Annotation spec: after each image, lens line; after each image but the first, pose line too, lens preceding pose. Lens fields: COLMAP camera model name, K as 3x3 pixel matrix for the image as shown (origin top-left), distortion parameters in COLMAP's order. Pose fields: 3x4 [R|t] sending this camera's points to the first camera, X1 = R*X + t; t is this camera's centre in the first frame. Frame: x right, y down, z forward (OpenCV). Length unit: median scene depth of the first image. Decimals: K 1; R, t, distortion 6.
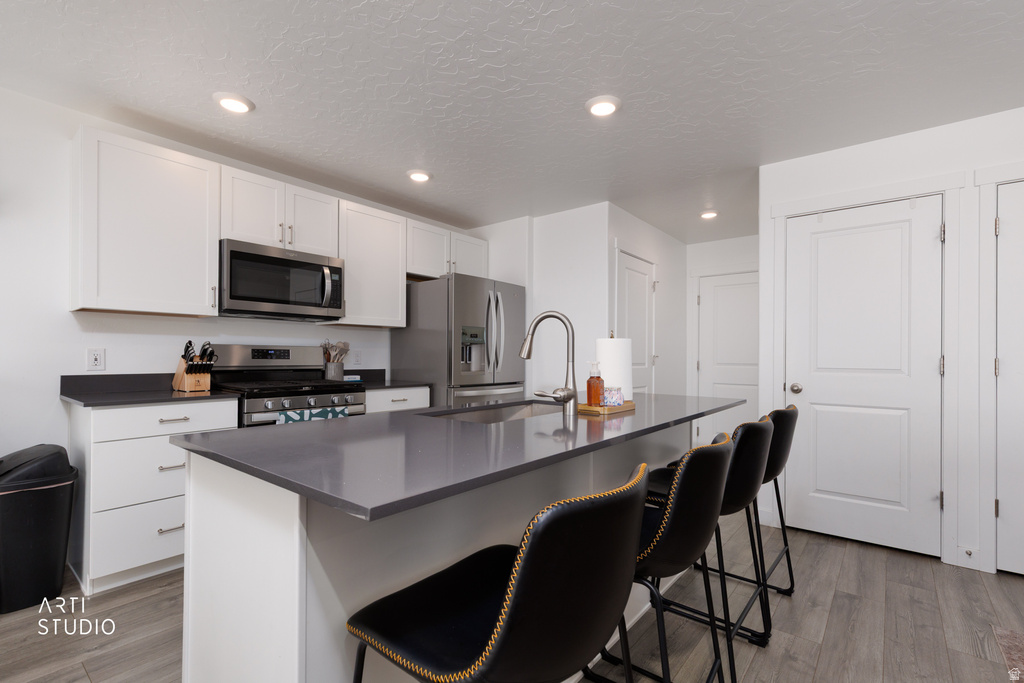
lens RADIAL K [[458.6, 0, 511.4], [0, 458.6, 353.9], [0, 0, 1]] dist [-0.001367, 0.001856]
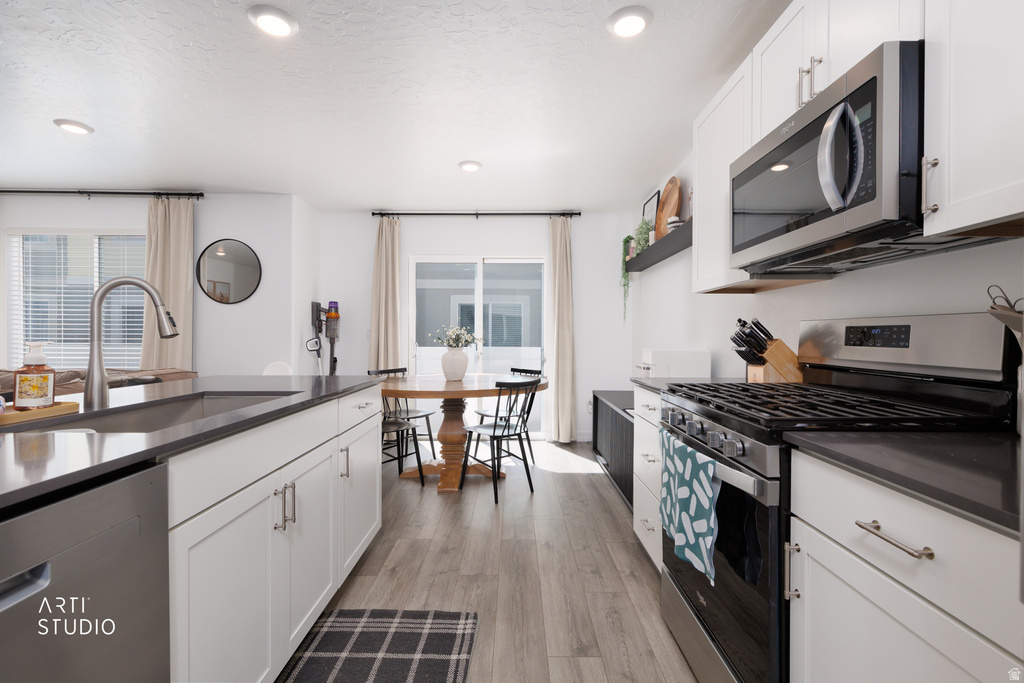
lens RADIAL K [[458.6, 0, 513.4], [0, 458.6, 335.6], [0, 0, 1]] dist [-0.001367, 0.001856]
pose [[-0.777139, -0.010535, -0.629240, 0.044003], [-0.007343, 0.999944, -0.007672, 0.006296], [0.629286, -0.001342, -0.777173, 1.200701]]
